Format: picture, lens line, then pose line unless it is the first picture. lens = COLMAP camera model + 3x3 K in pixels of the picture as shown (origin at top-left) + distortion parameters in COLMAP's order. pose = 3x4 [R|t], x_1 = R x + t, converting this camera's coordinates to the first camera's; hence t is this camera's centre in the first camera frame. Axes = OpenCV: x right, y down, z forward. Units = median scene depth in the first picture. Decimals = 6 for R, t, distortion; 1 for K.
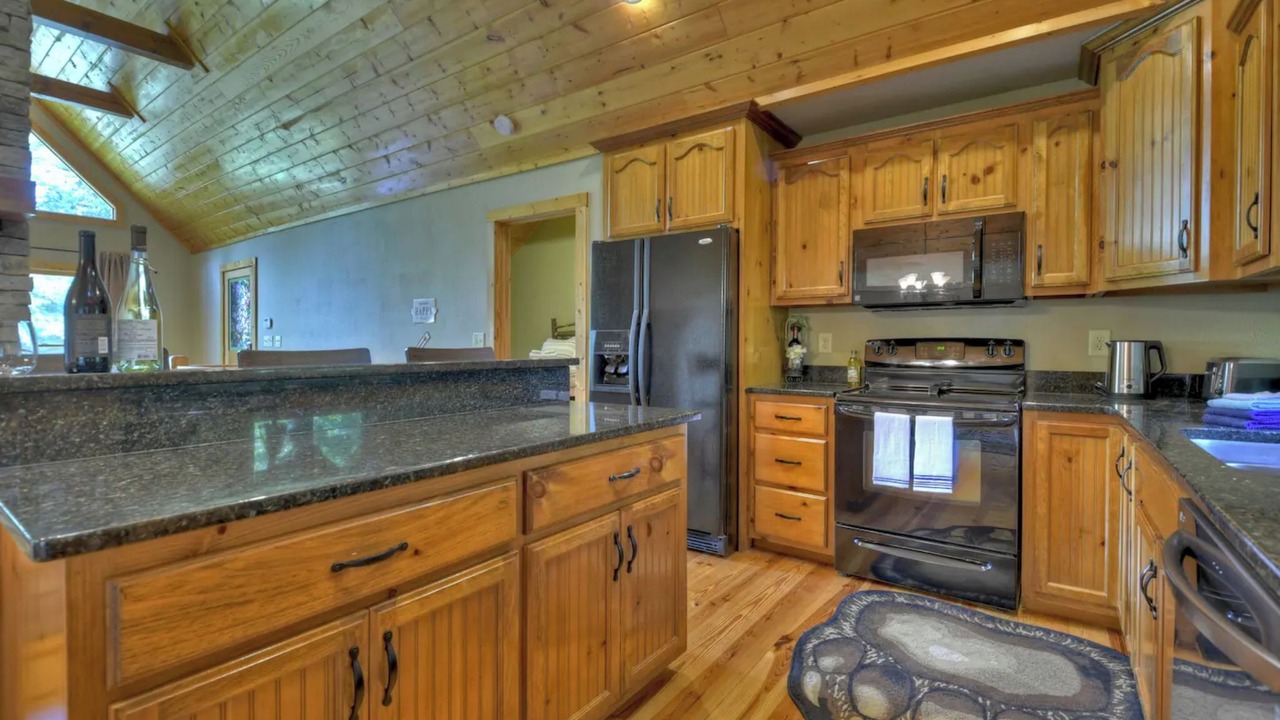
lens RADIAL K [[564.3, 0, 639.4], [0, 564.3, 374.4], [0, 0, 1]] dist [0.014709, -0.014504]
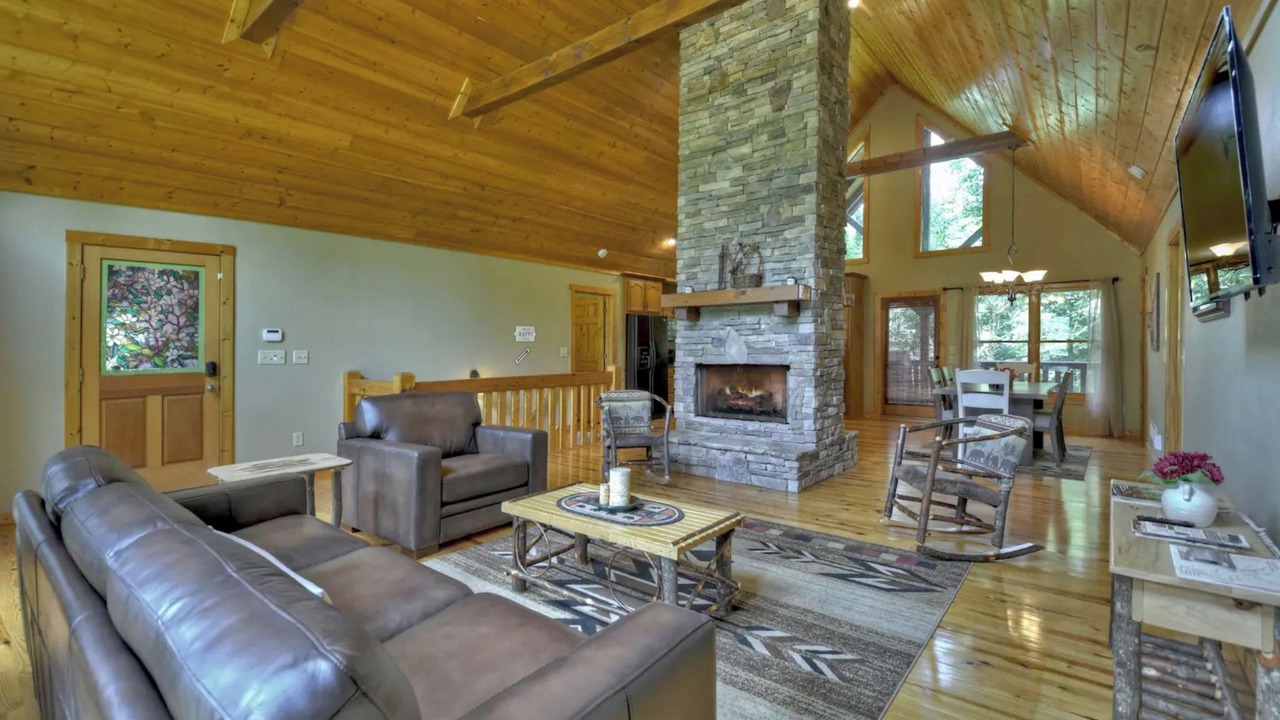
lens RADIAL K [[569.7, 0, 627.3], [0, 569.7, 358.1], [0, 0, 1]] dist [0.014349, -0.014468]
pose [[0.067350, -0.029252, 0.997301, -3.483841], [0.059859, 0.997888, 0.025227, -0.127084], [-0.995932, 0.057998, 0.068959, 1.117566]]
